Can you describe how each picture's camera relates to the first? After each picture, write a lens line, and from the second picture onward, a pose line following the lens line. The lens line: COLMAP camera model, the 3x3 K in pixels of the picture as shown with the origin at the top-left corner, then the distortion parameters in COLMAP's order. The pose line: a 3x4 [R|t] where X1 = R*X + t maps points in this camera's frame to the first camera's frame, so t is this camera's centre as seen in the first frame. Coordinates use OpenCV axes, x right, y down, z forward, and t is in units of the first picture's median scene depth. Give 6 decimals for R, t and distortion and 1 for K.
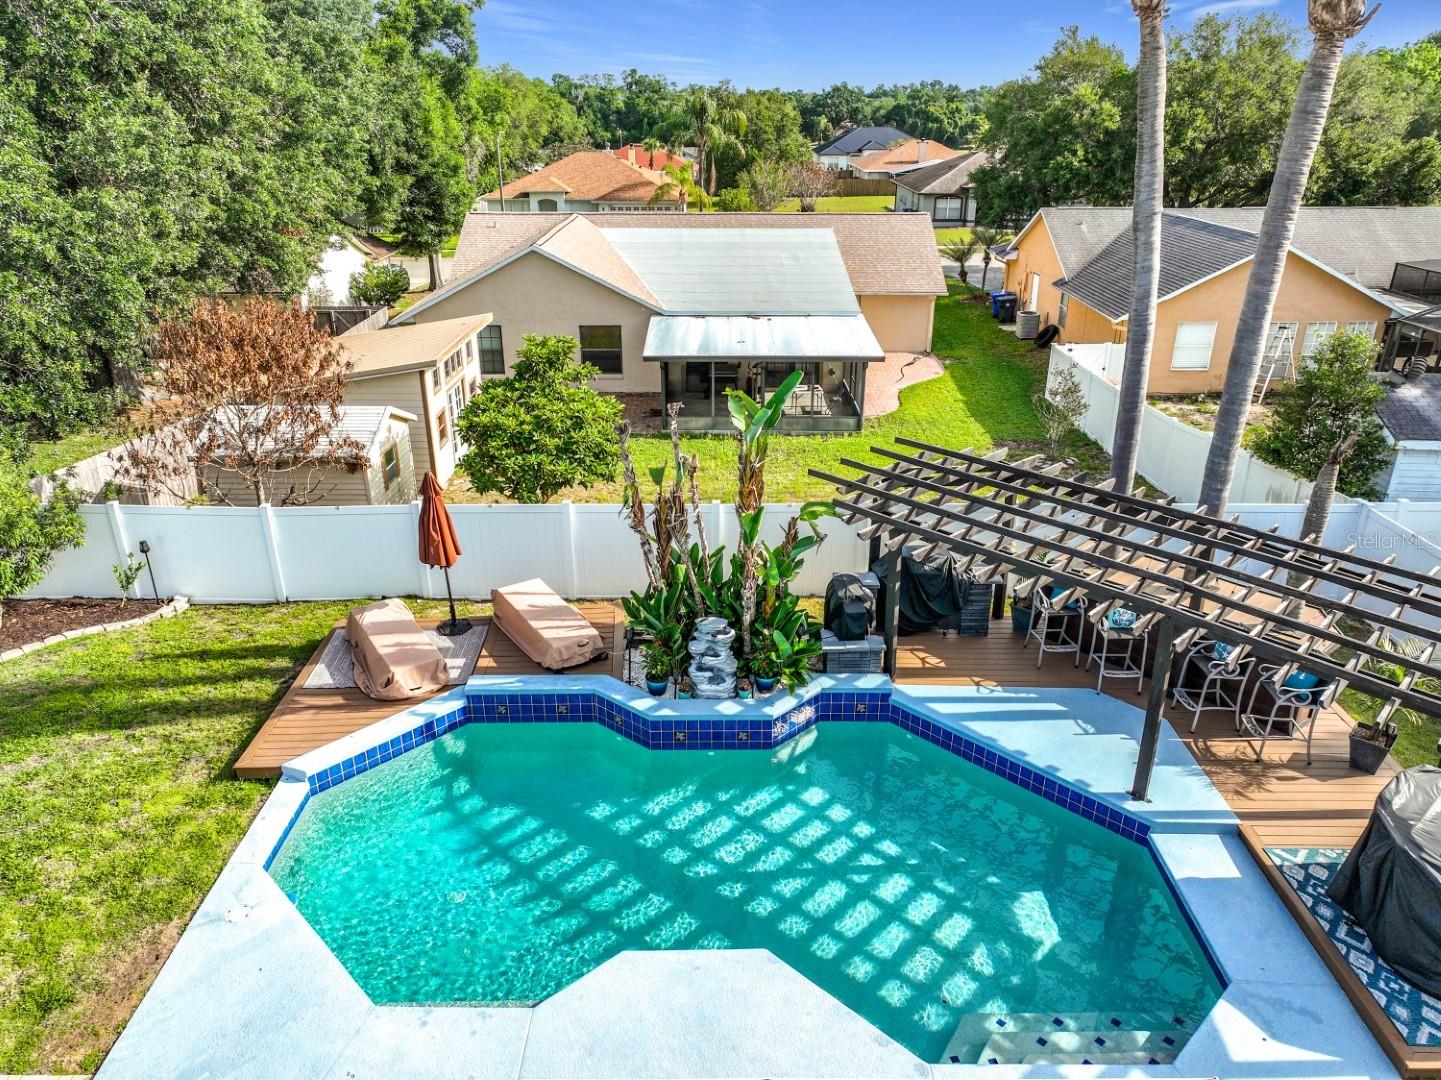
lens RADIAL K [[1014.9, 0, 723.4], [0, 1014.9, 537.2], [0, 0, 1]] dist [0.004710, 0.005785]
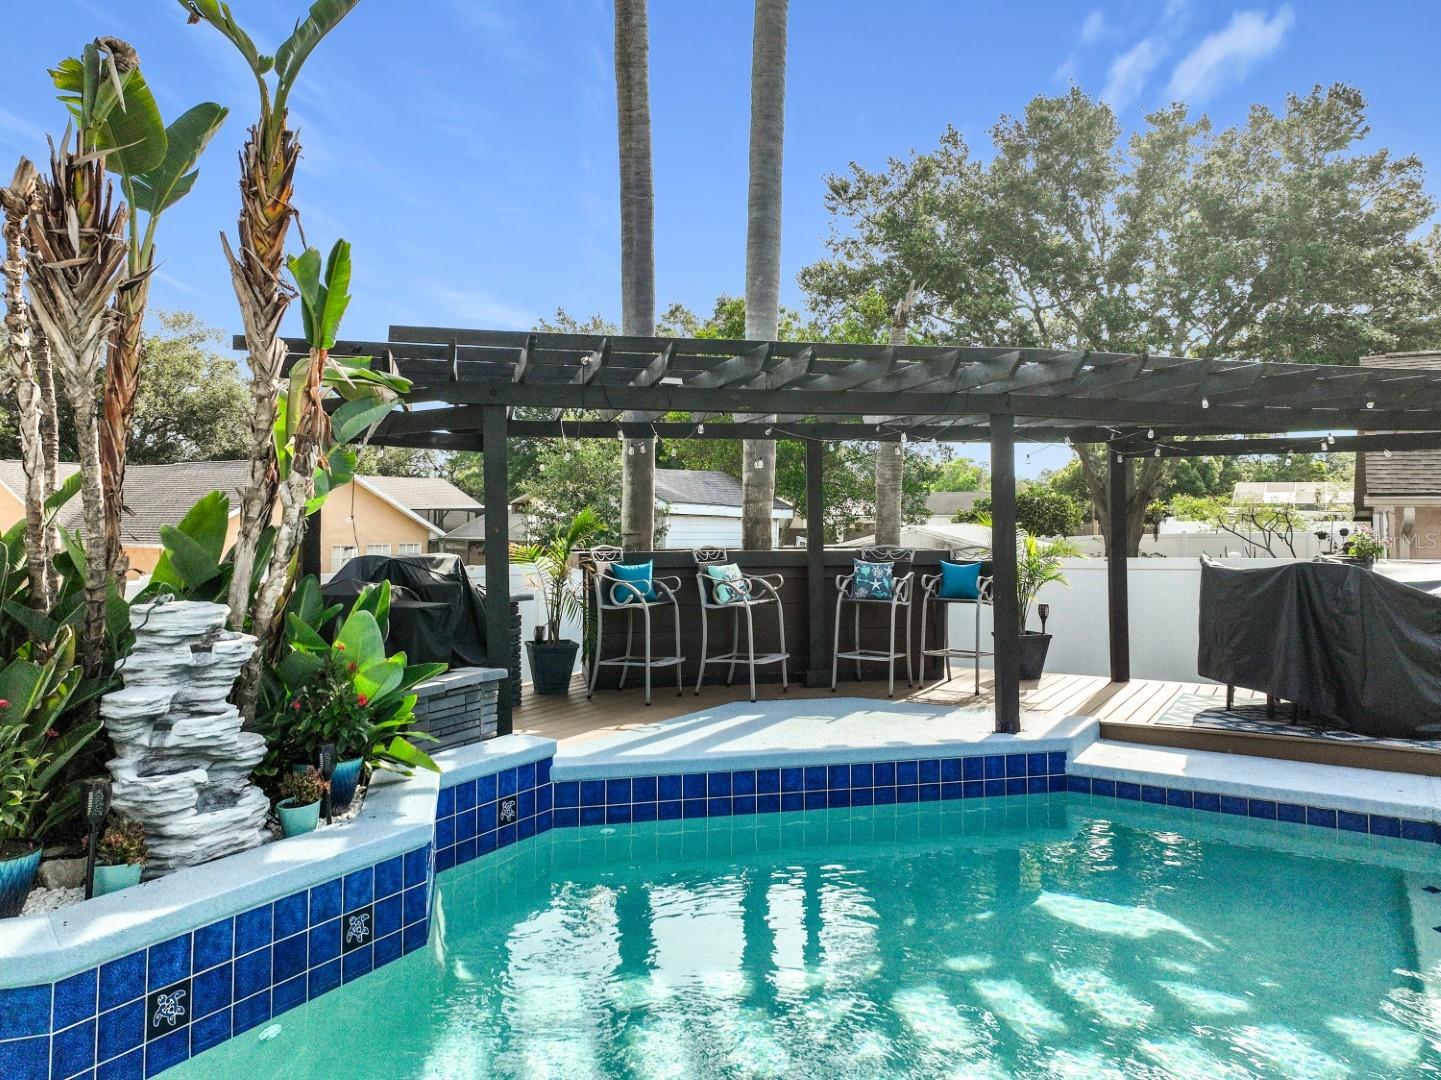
lens RADIAL K [[1039.8, 0, 722.9], [0, 1039.8, 487.5], [0, 0, 1]] dist [0.009511, 0.002546]
pose [[0.514783, 0.022437, 0.857027, -0.200176], [0.343972, 0.910264, -0.230441, 0.177618], [-0.785291, 0.413420, 0.460871, 0.671548]]
